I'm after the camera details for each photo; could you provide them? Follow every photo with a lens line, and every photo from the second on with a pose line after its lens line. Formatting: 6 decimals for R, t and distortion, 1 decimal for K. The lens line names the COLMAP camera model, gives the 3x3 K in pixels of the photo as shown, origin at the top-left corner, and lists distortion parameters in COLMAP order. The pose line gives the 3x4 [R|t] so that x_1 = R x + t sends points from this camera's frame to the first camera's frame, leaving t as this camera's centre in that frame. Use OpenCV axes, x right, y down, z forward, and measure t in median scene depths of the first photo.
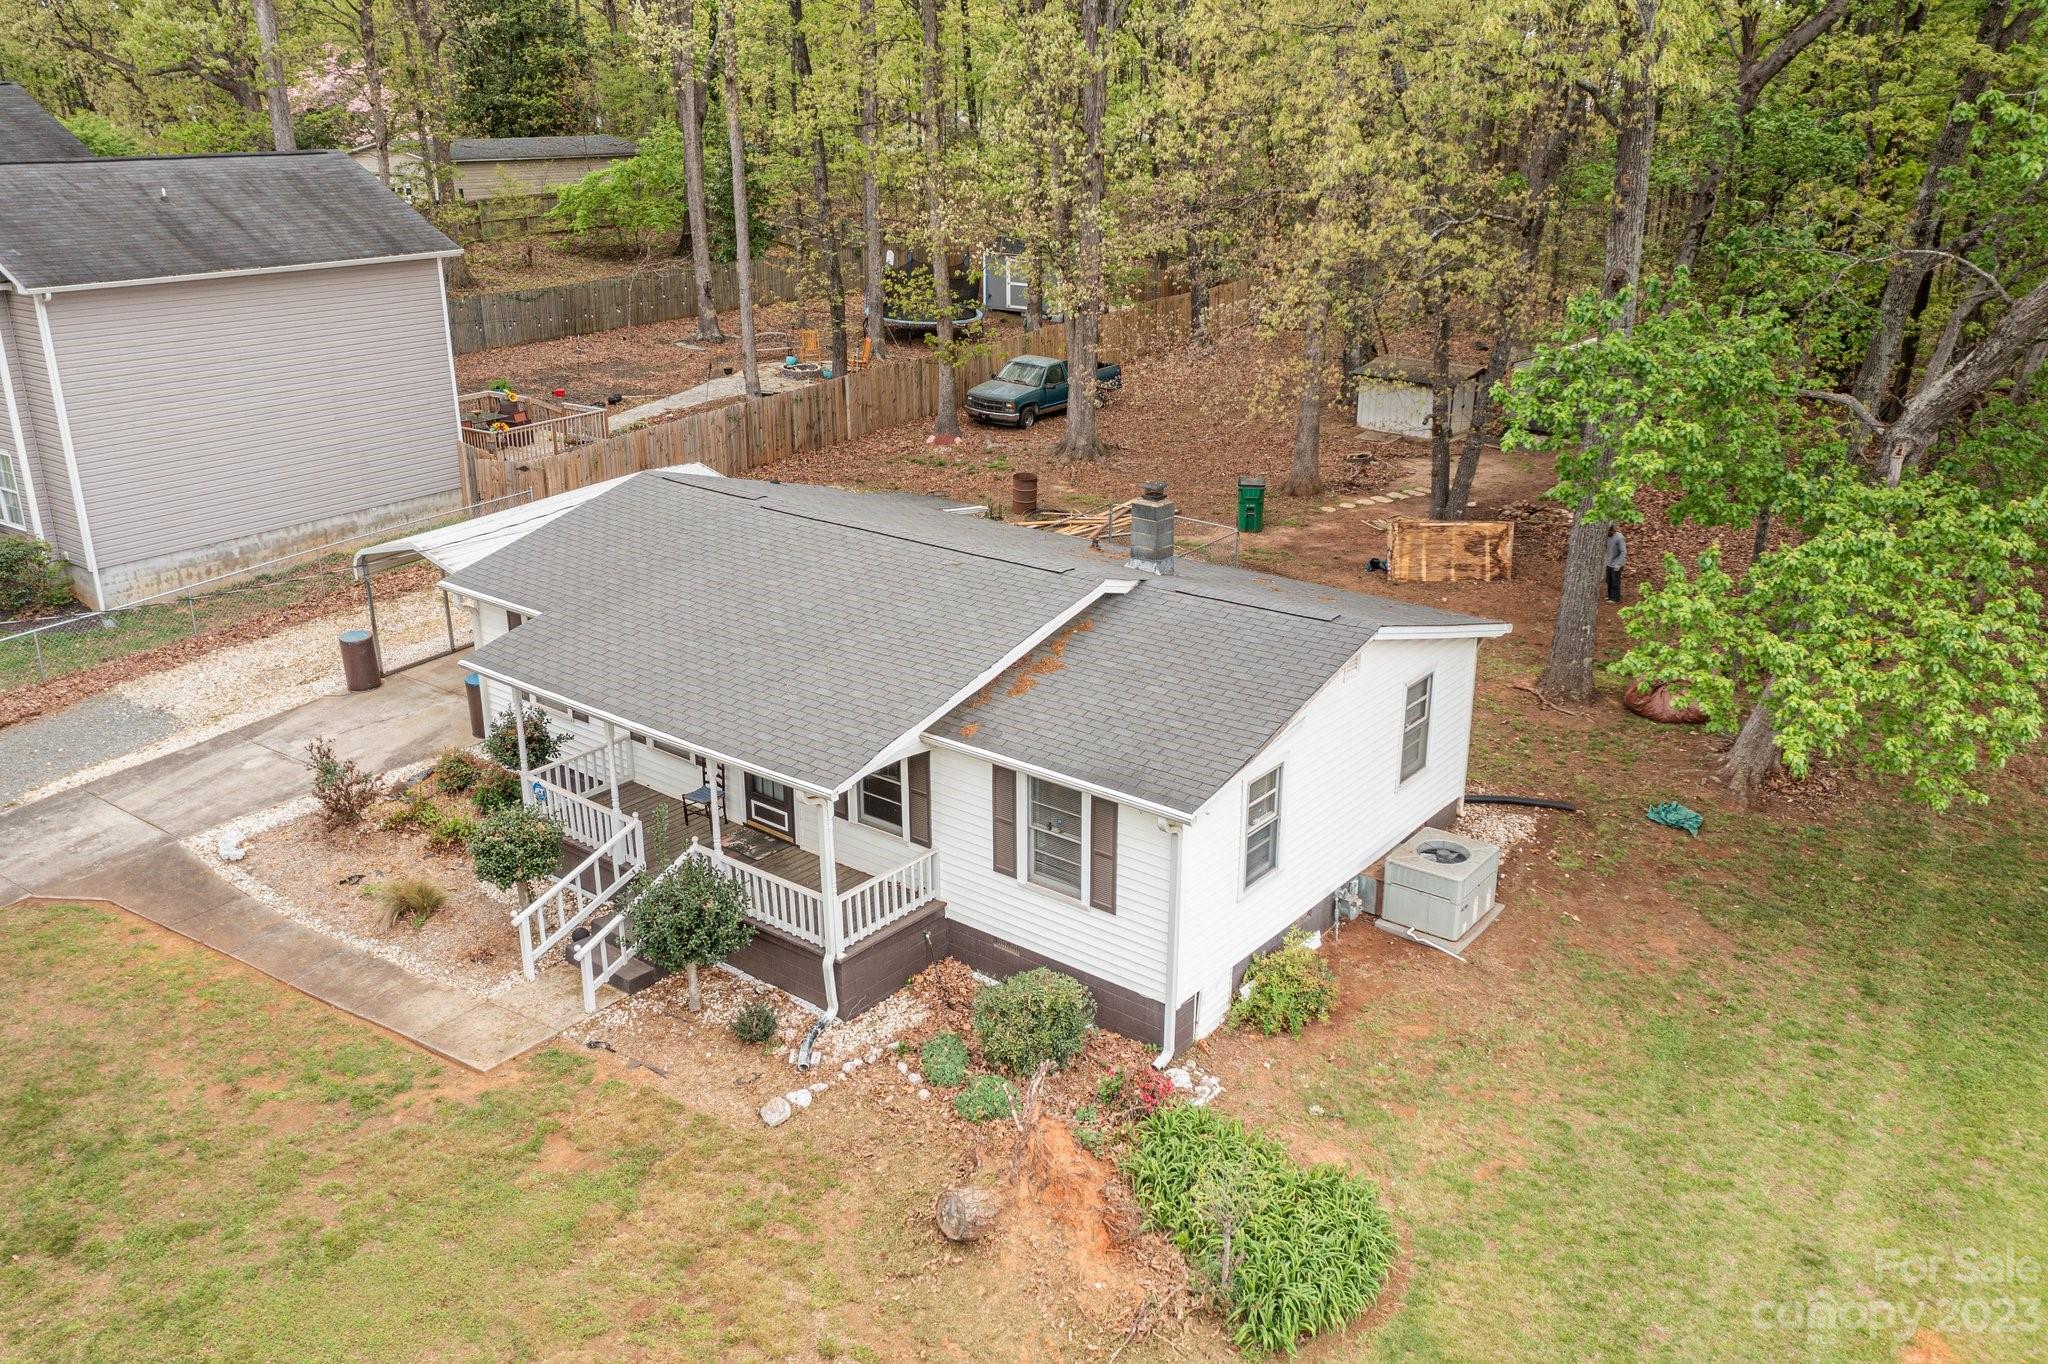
lens RADIAL K [[1621.1, 0, 1021.3], [0, 1621.1, 675.2], [0, 0, 1]] dist [-0.014050, -0.002597]
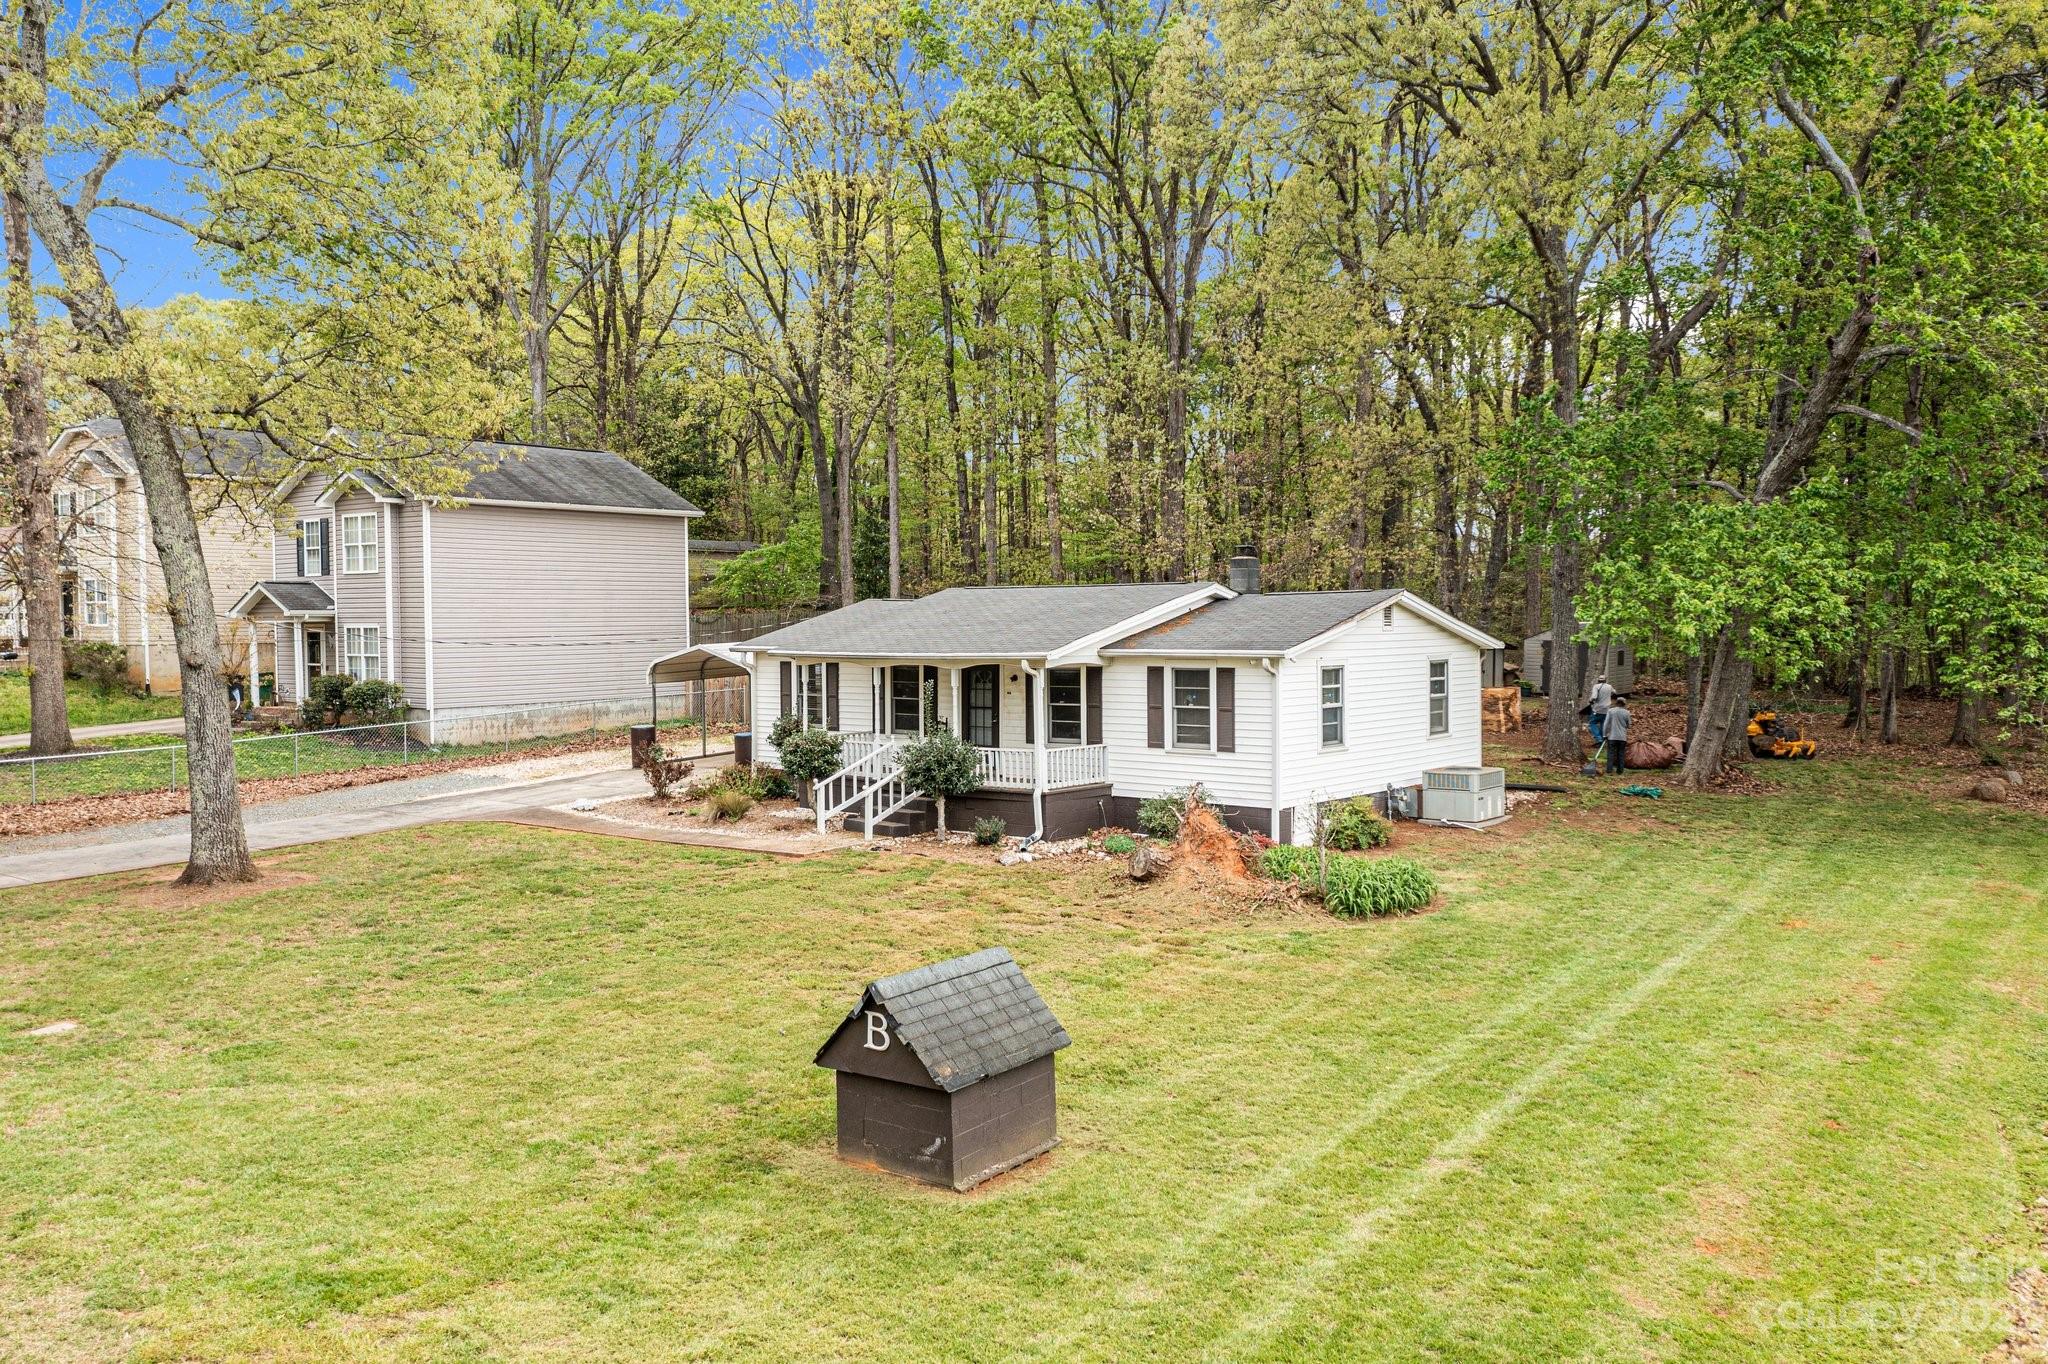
lens RADIAL K [[1621.1, 0, 1010.9], [0, 1621.1, 671.9], [0, 0, 1]] dist [-0.014050, -0.002597]
pose [[0.999253, -0.005867, -0.038197, -0.081043], [-0.006011, 0.952775, -0.303616, 0.483062], [0.038175, 0.303619, 0.952028, -0.395540]]
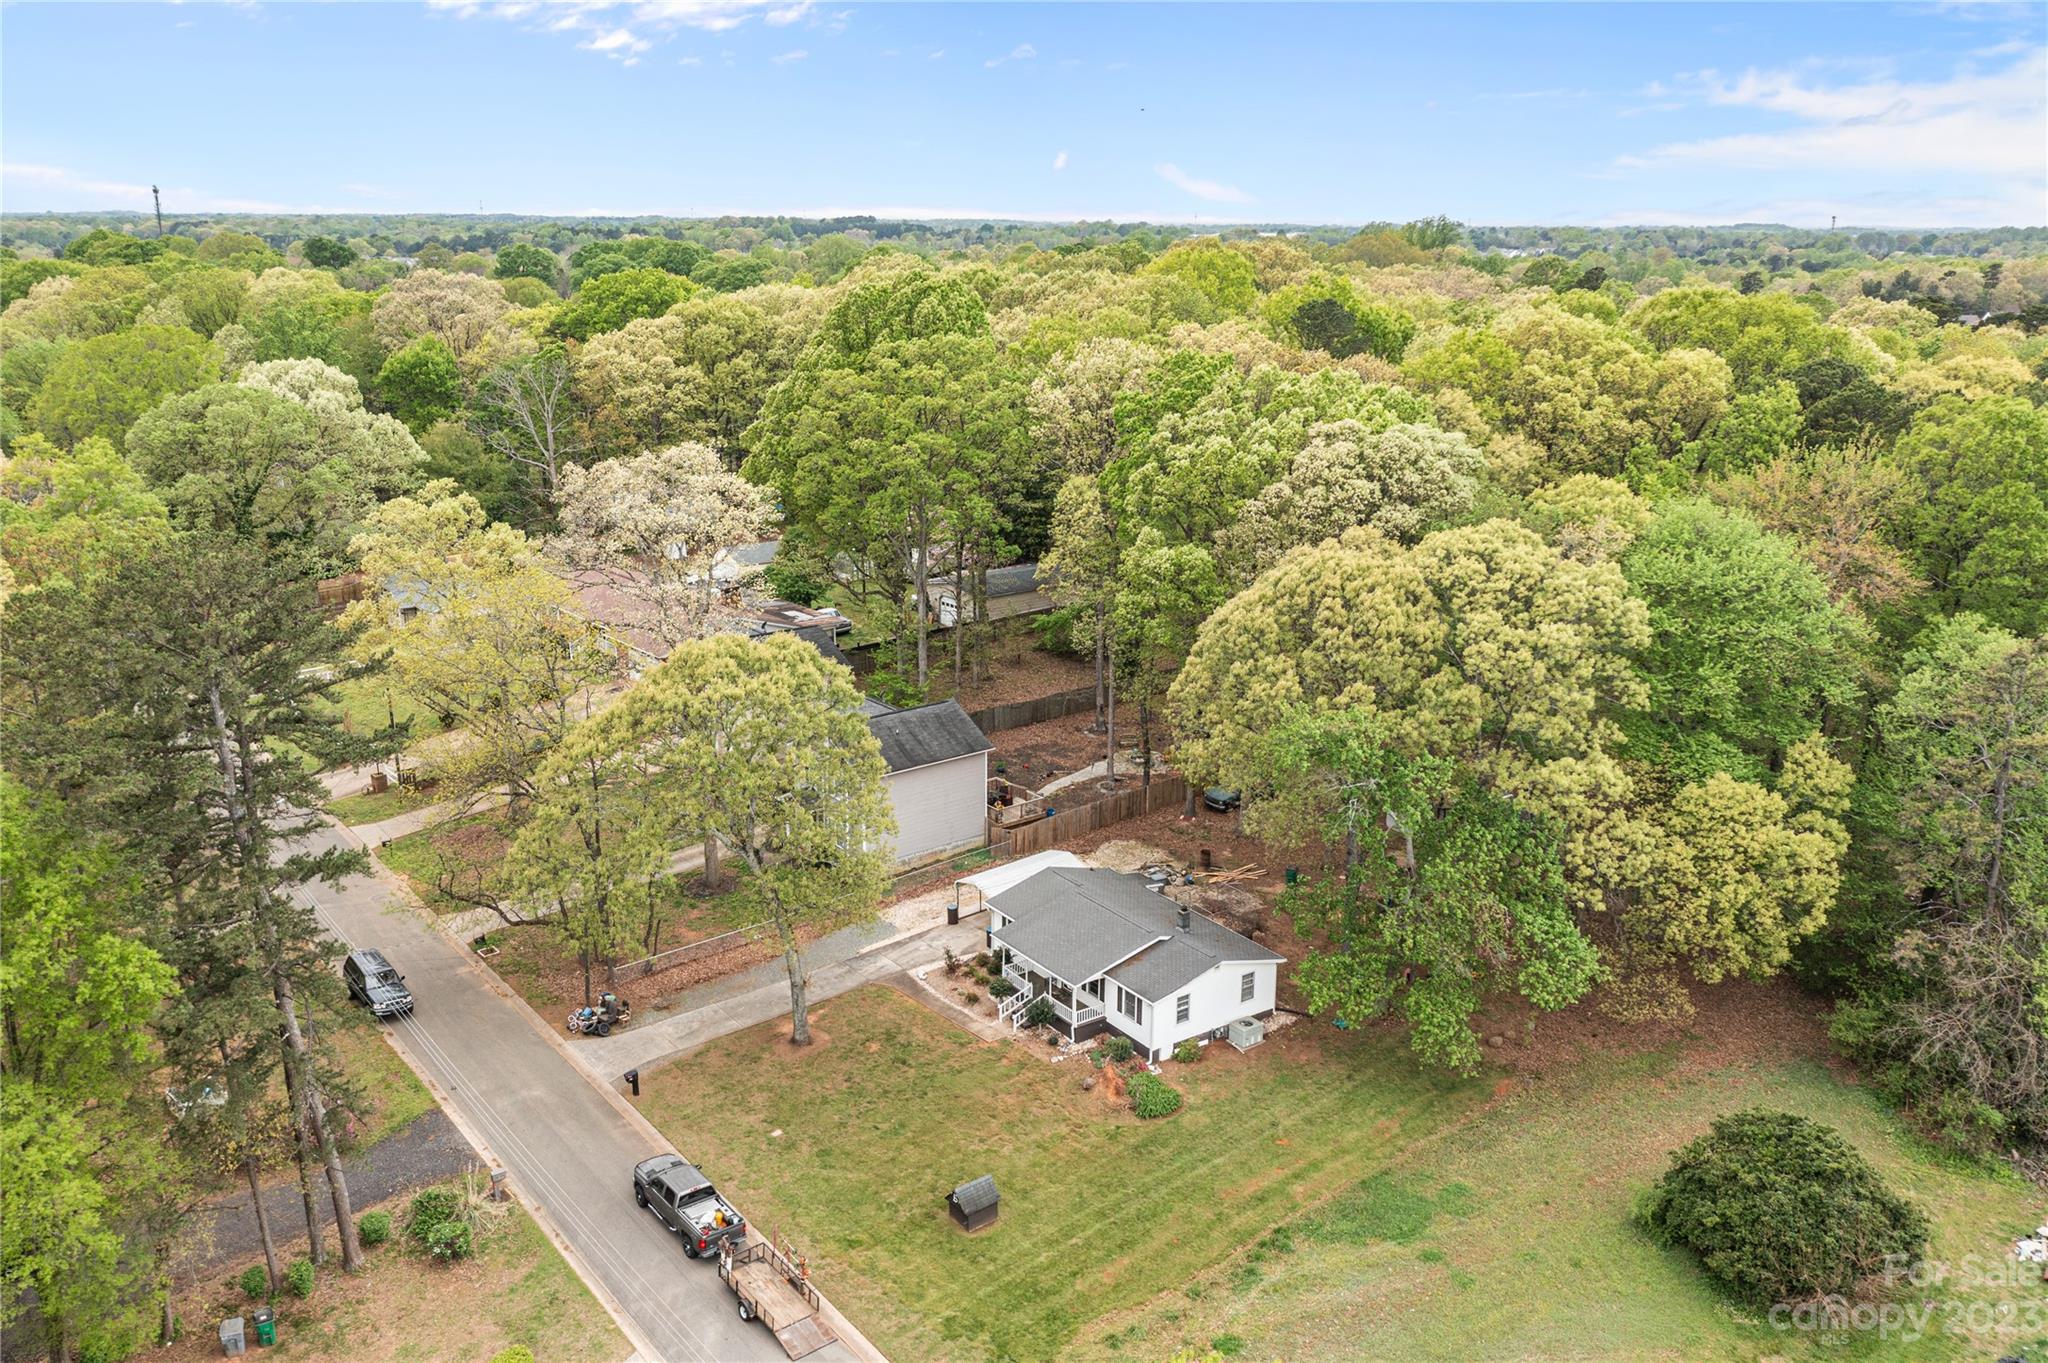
lens RADIAL K [[1621.1, 0, 1028.2], [0, 1621.1, 683.1], [0, 0, 1]] dist [-0.014050, -0.002597]
pose [[0.960591, 0.084706, -0.264745, 0.723023], [-0.103068, 0.993084, -0.056227, -0.410074], [0.258151, 0.081298, 0.962678, -2.800834]]
